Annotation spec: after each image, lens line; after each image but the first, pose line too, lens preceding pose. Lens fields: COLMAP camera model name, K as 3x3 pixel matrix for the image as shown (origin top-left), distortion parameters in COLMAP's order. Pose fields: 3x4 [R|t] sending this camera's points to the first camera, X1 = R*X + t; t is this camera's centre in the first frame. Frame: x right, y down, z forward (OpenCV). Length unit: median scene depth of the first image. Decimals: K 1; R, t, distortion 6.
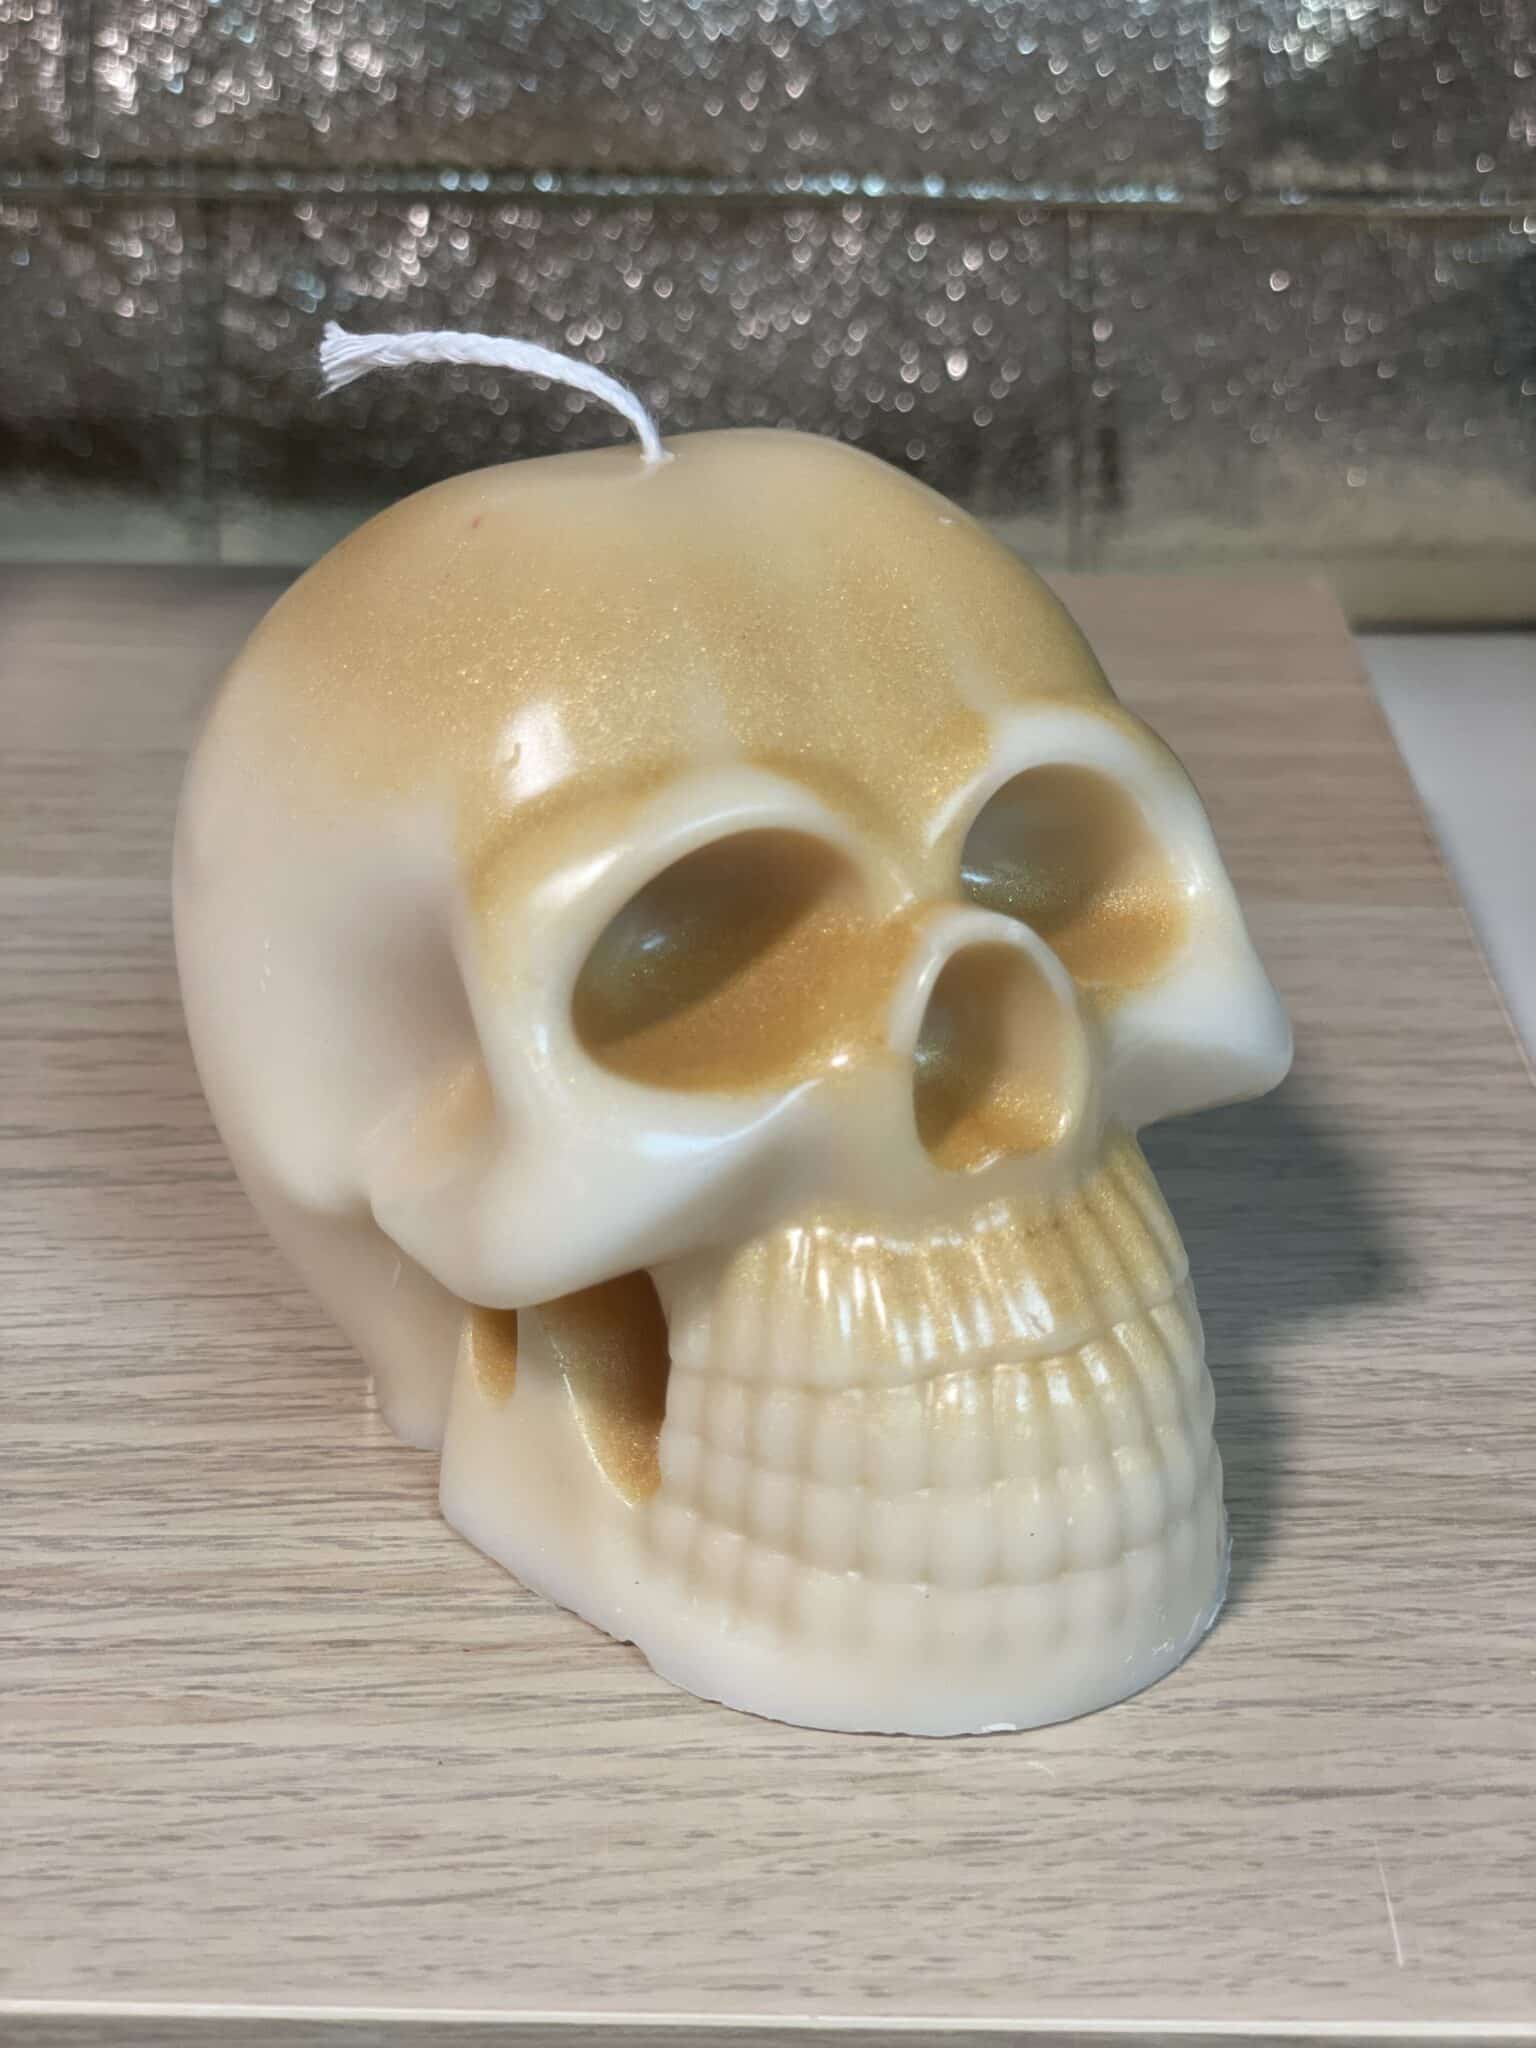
lens RADIAL K [[3176.6, 0, 771.1], [0, 3176.6, 1018.6], [0, 0, 1]] dist [0.002056, 0.000000]
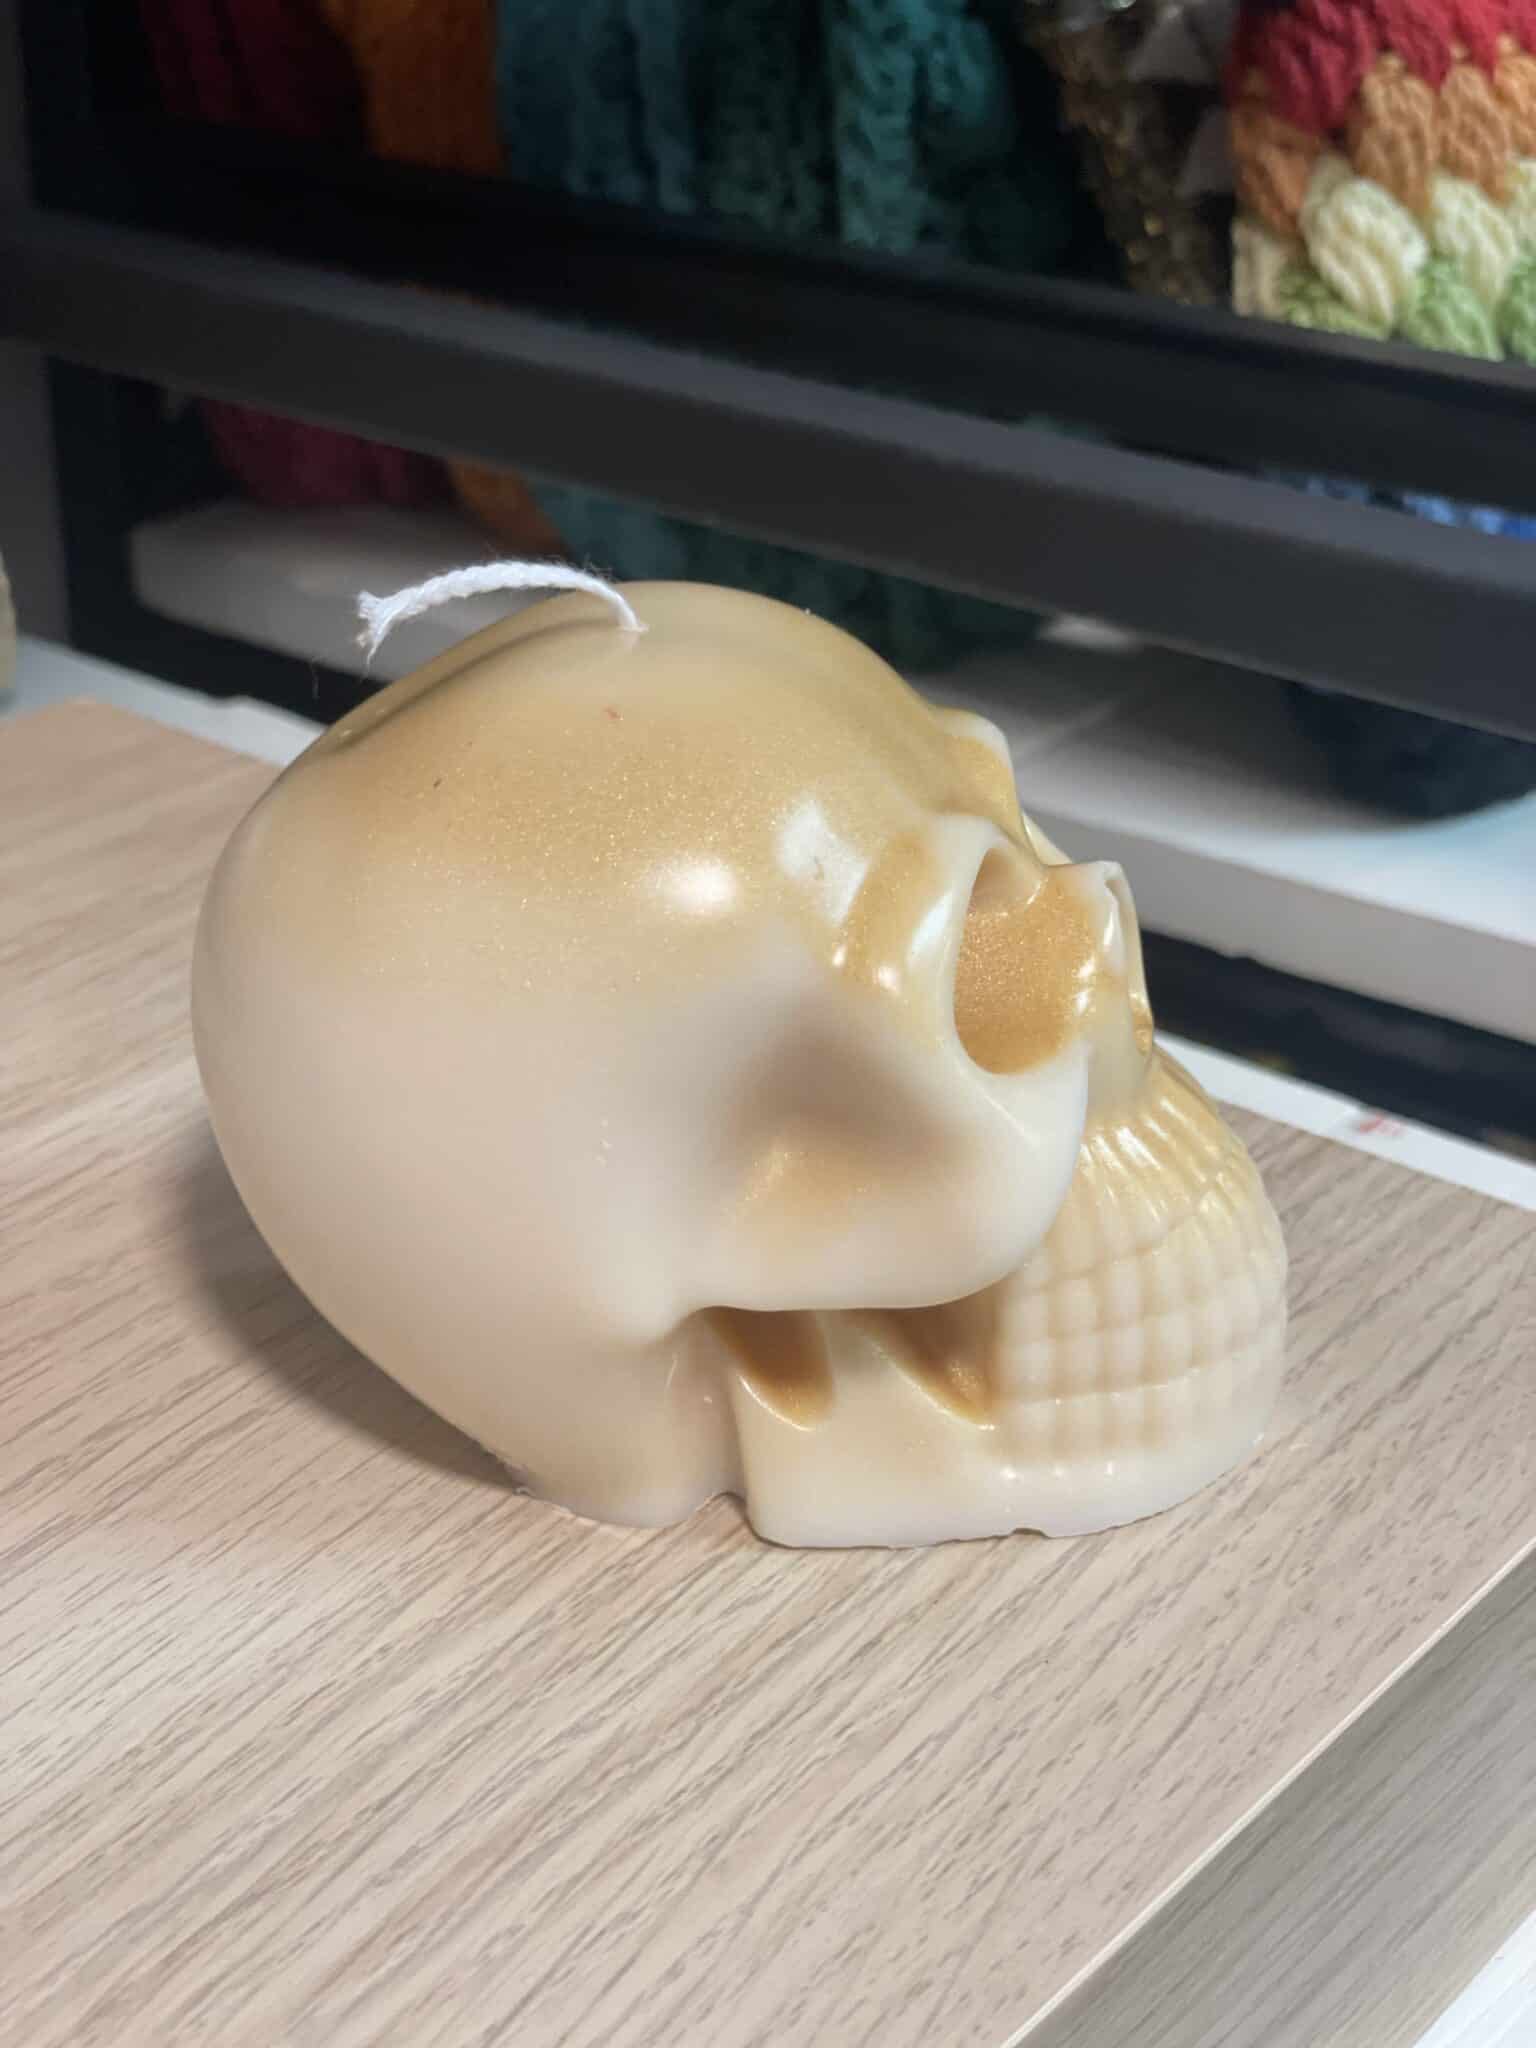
lens RADIAL K [[3176.6, 0, 750.5], [0, 3176.6, 1009.0], [0, 0, 1]] dist [0.002056, 0.000000]
pose [[0.631802, -0.350090, 0.691566, -0.854316], [0.362039, 0.922177, 0.136080, -0.186878], [-0.685386, 0.164398, 0.709379, 0.158626]]
